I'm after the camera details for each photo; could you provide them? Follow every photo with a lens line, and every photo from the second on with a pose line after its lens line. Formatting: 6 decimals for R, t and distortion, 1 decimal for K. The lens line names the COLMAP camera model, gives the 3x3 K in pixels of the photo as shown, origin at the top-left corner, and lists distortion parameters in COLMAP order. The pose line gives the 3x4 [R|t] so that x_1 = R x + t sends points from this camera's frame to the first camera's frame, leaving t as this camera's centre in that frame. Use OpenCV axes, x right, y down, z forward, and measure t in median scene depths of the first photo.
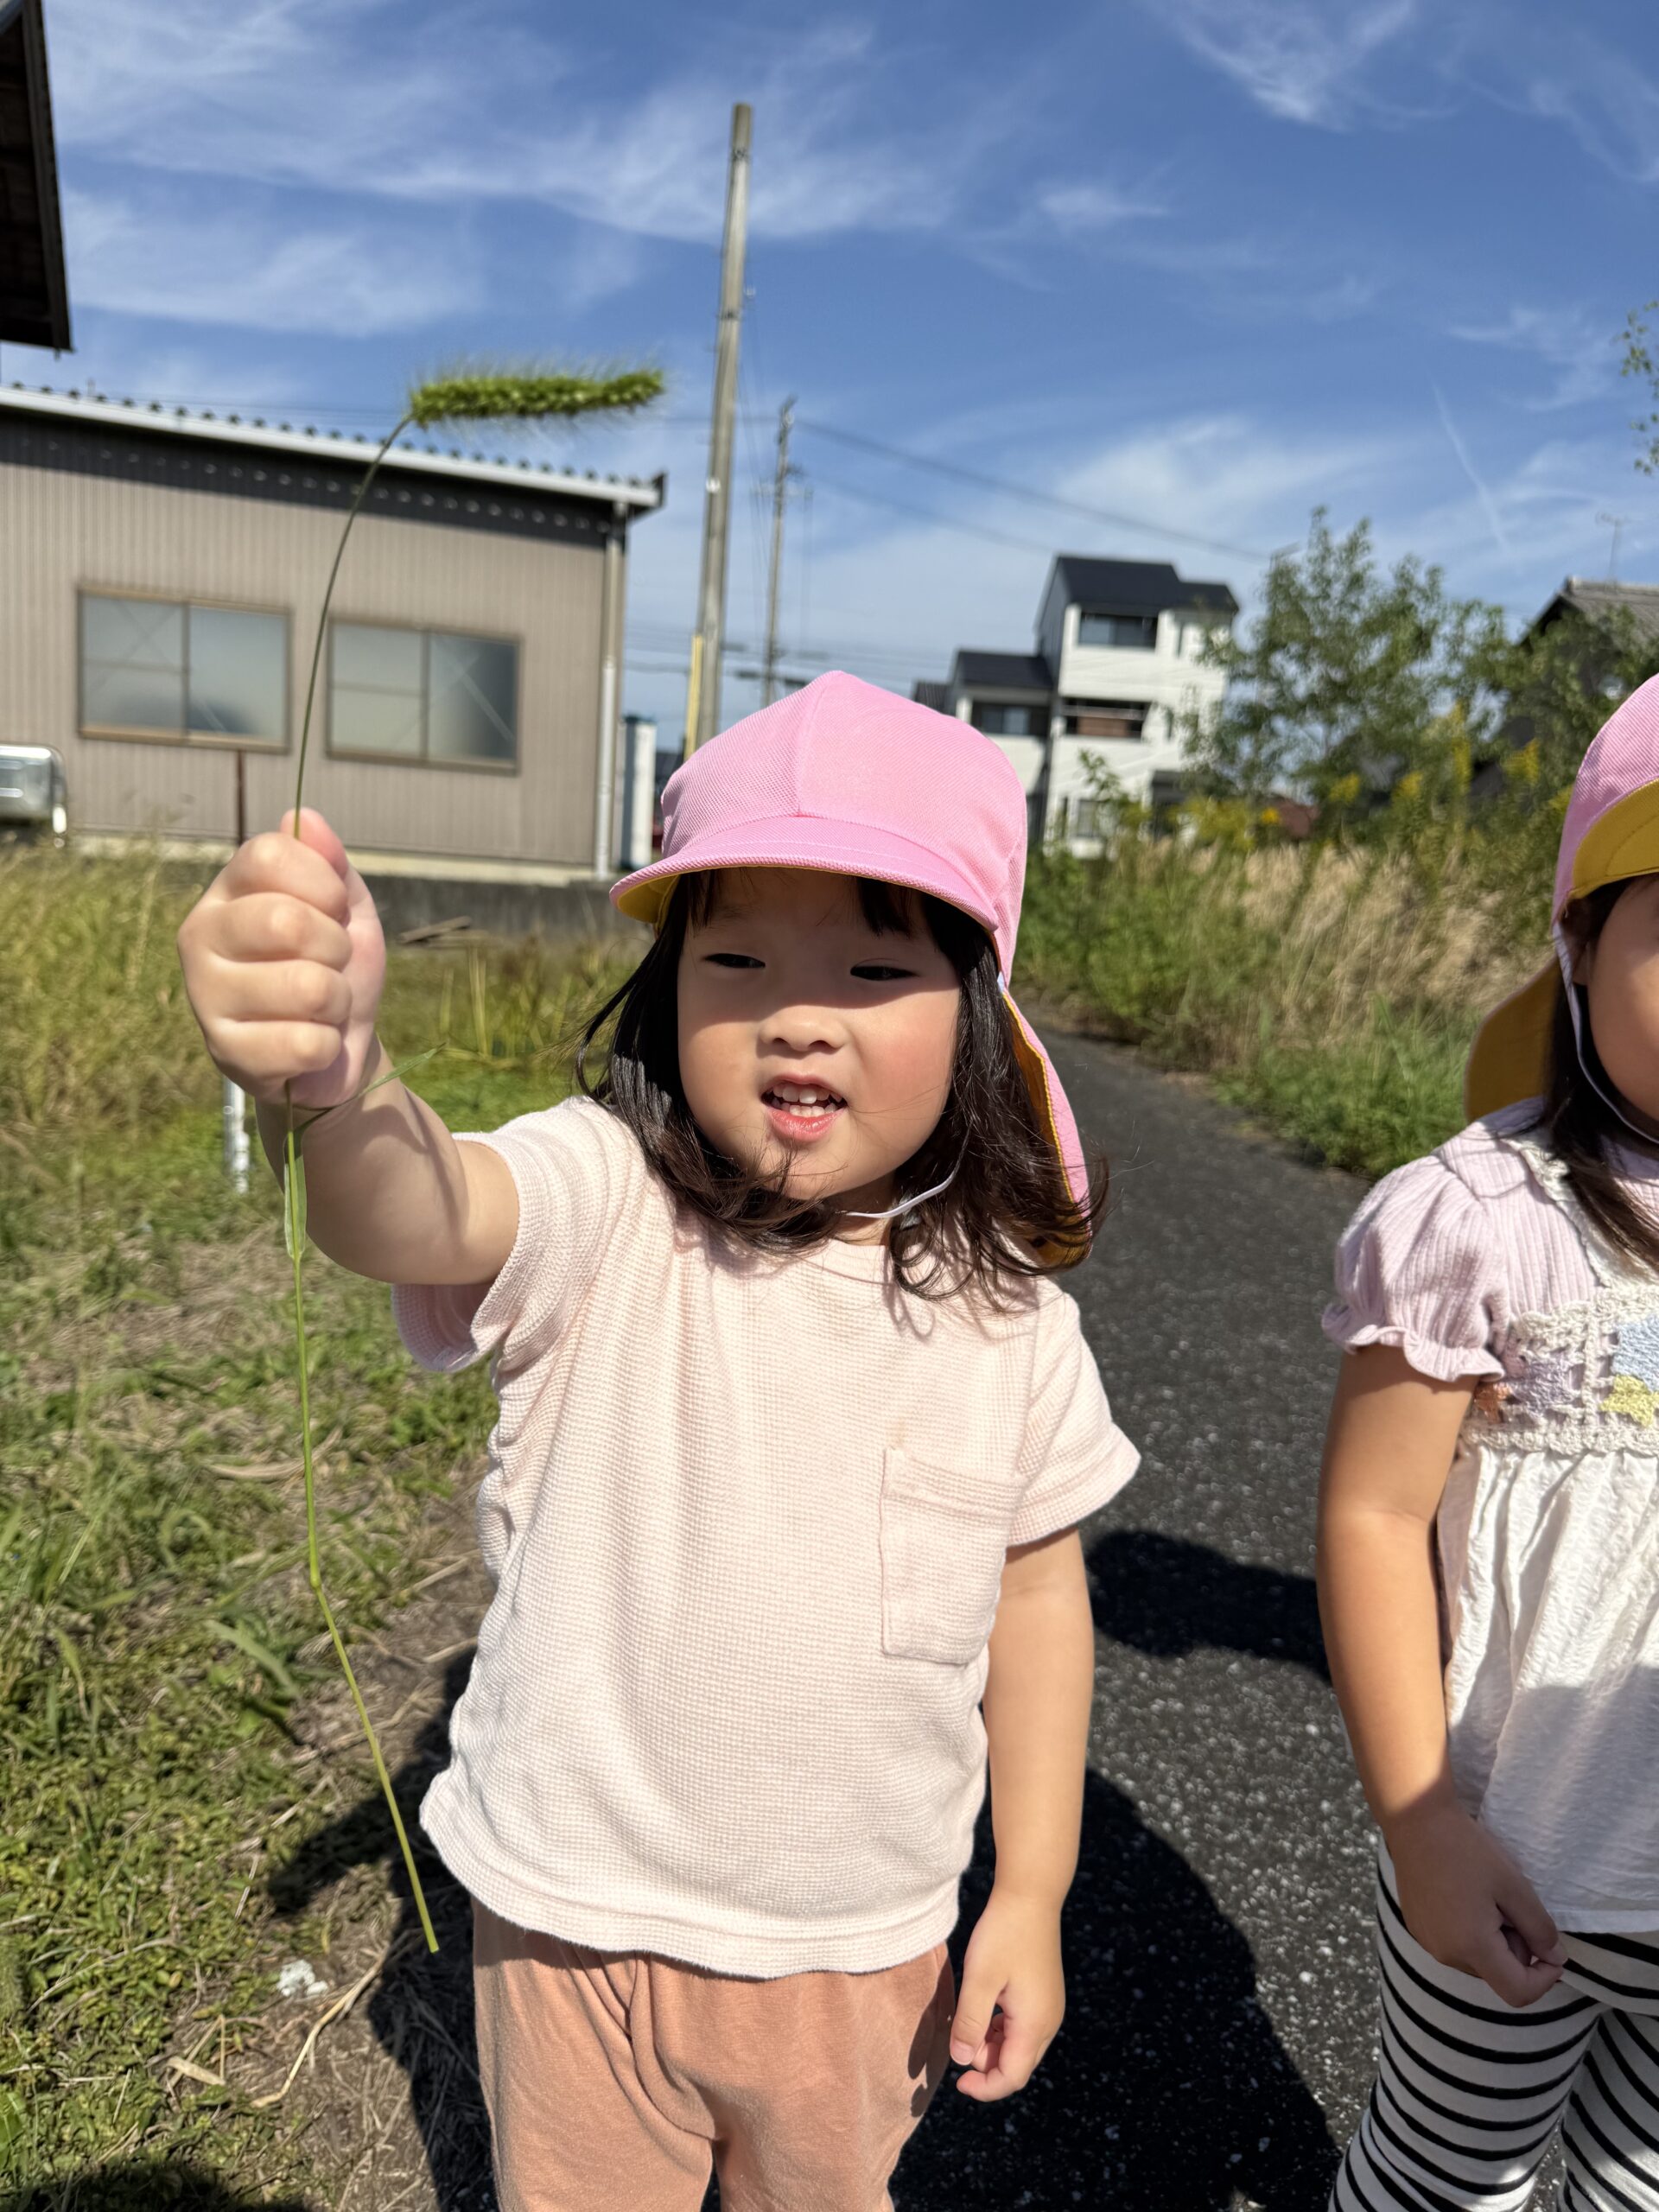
lens RADIAL K [[1511.6, 0, 827.3], [0, 1511.6, 1109.2], [0, 0, 1]] dist [0.099286, -0.189883]
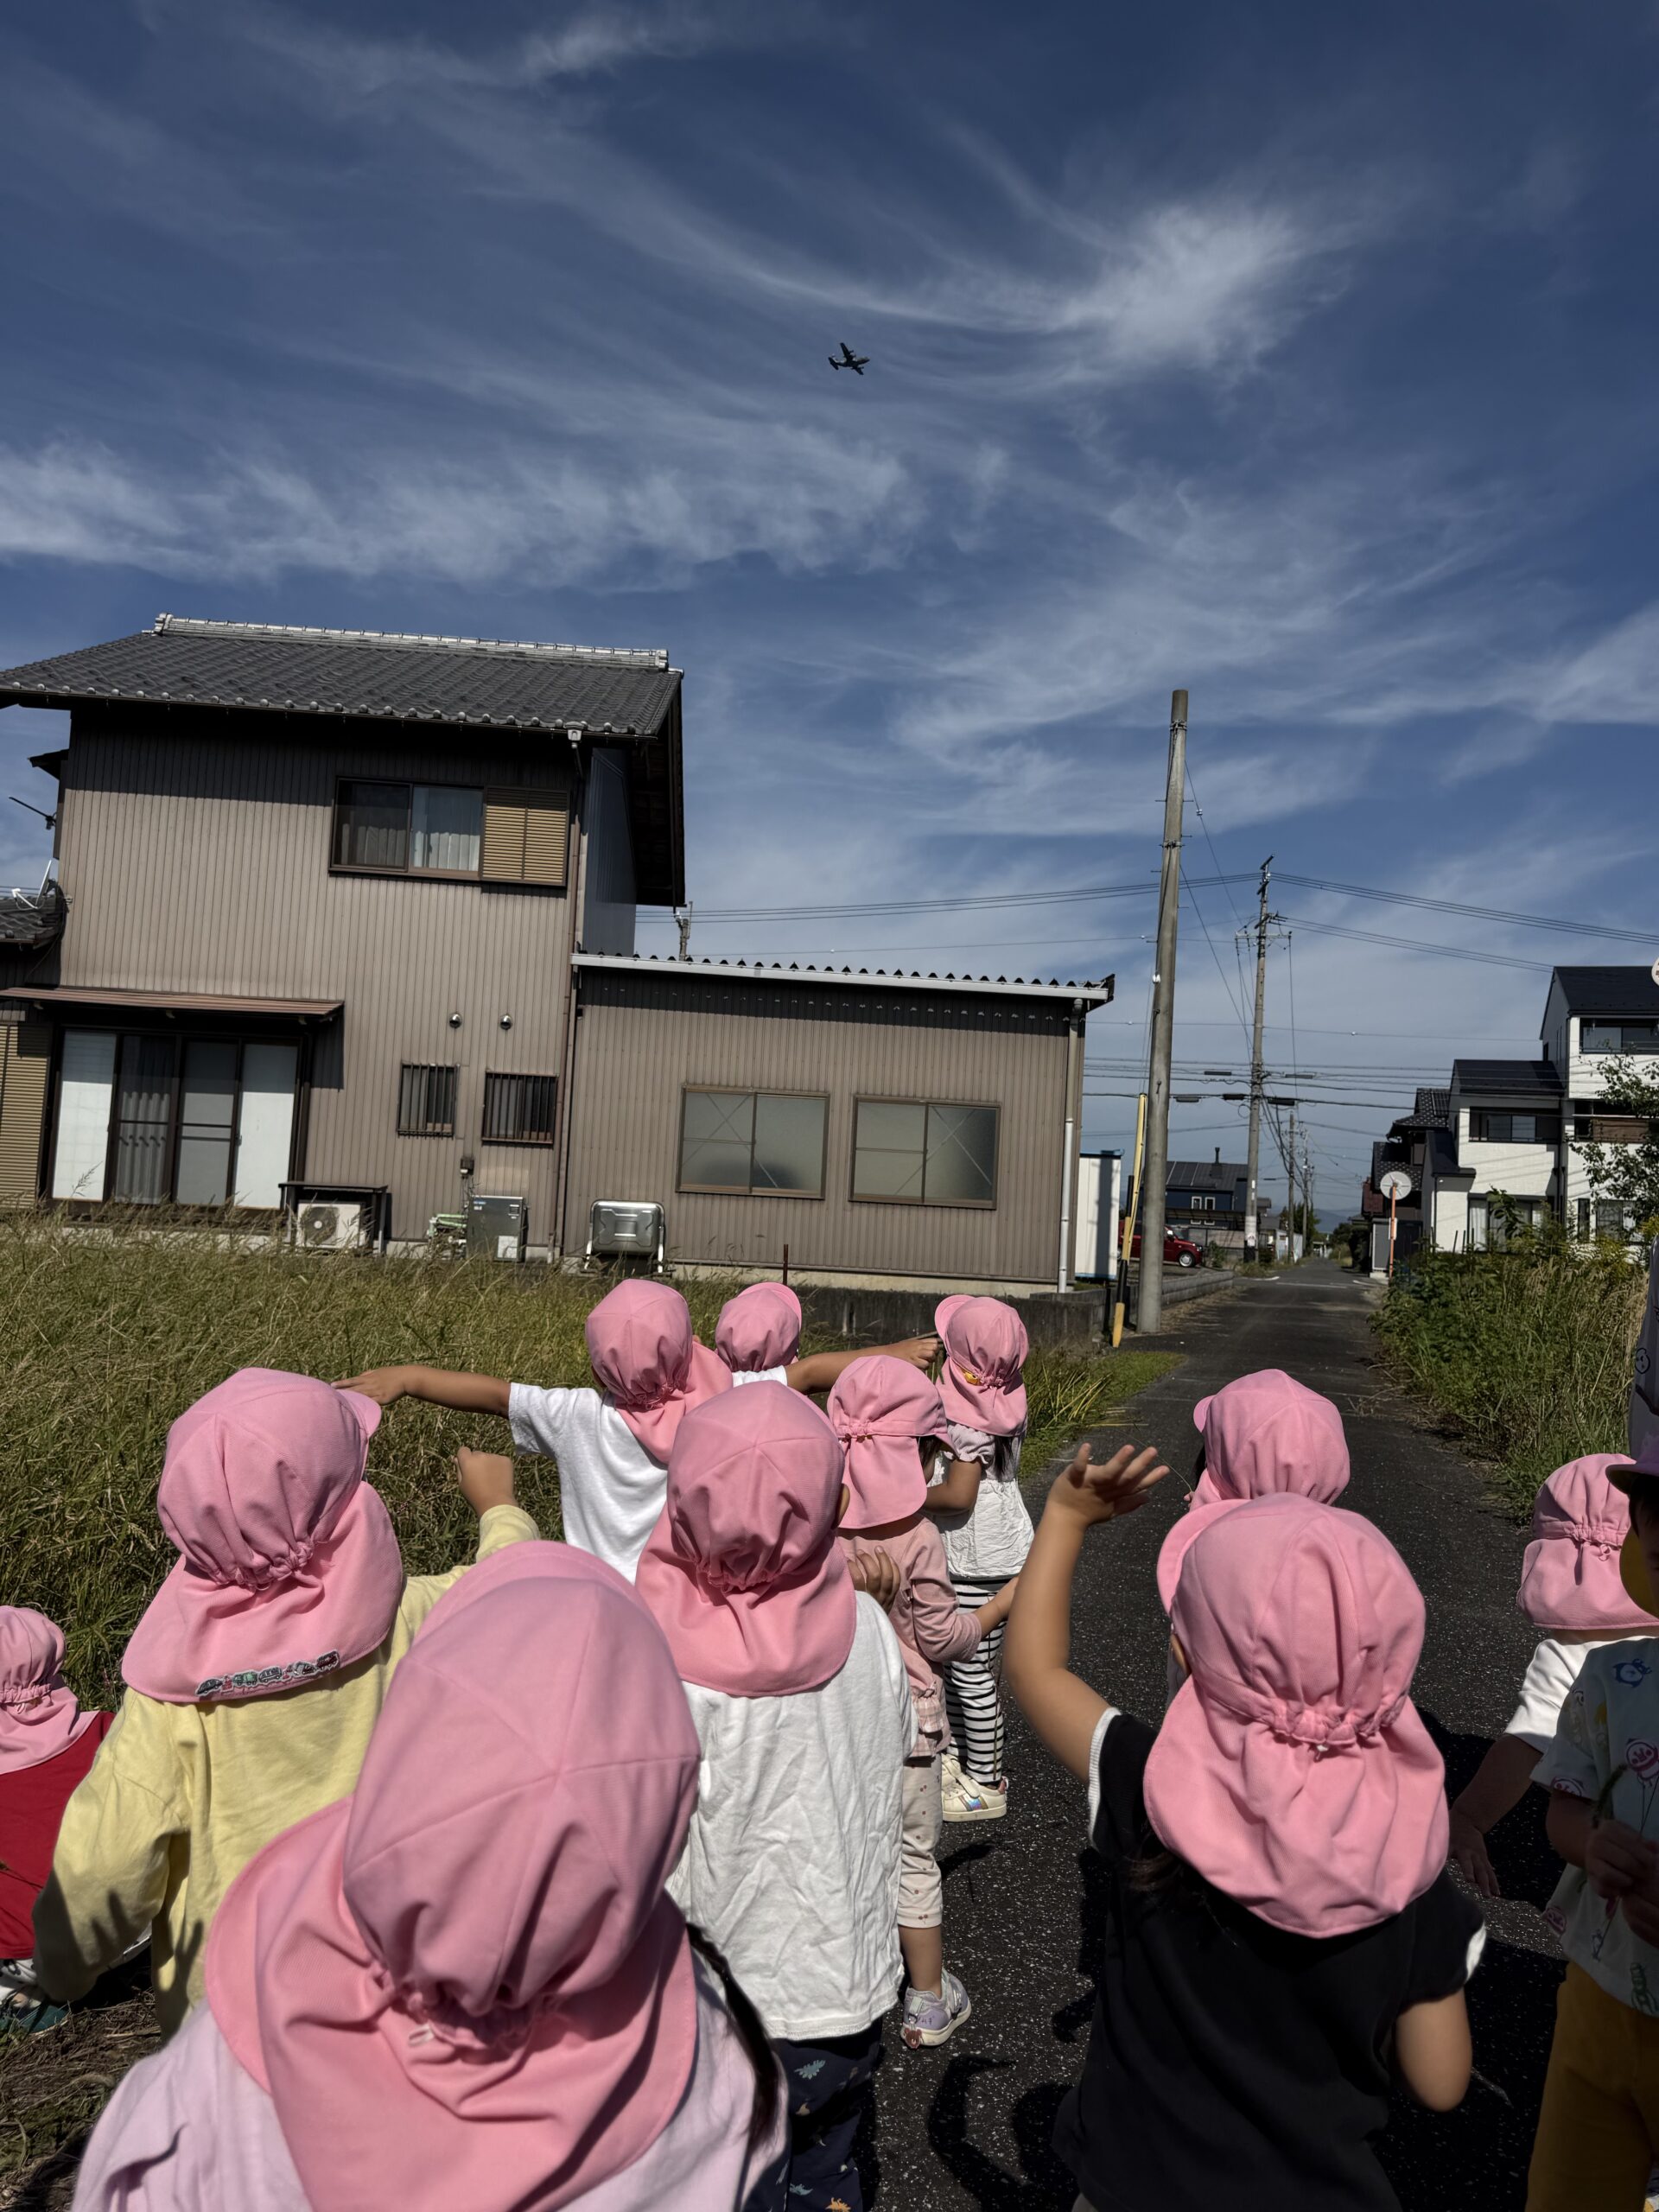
lens RADIAL K [[1511.6, 0, 827.3], [0, 1511.6, 1109.2], [0, 0, 1]] dist [0.099286, -0.189883]
pose [[0.944496, -0.043883, -0.325578, 0.070873], [-0.042565, 0.966338, -0.253729, 0.018306], [0.325753, 0.253504, 0.910835, -0.183729]]
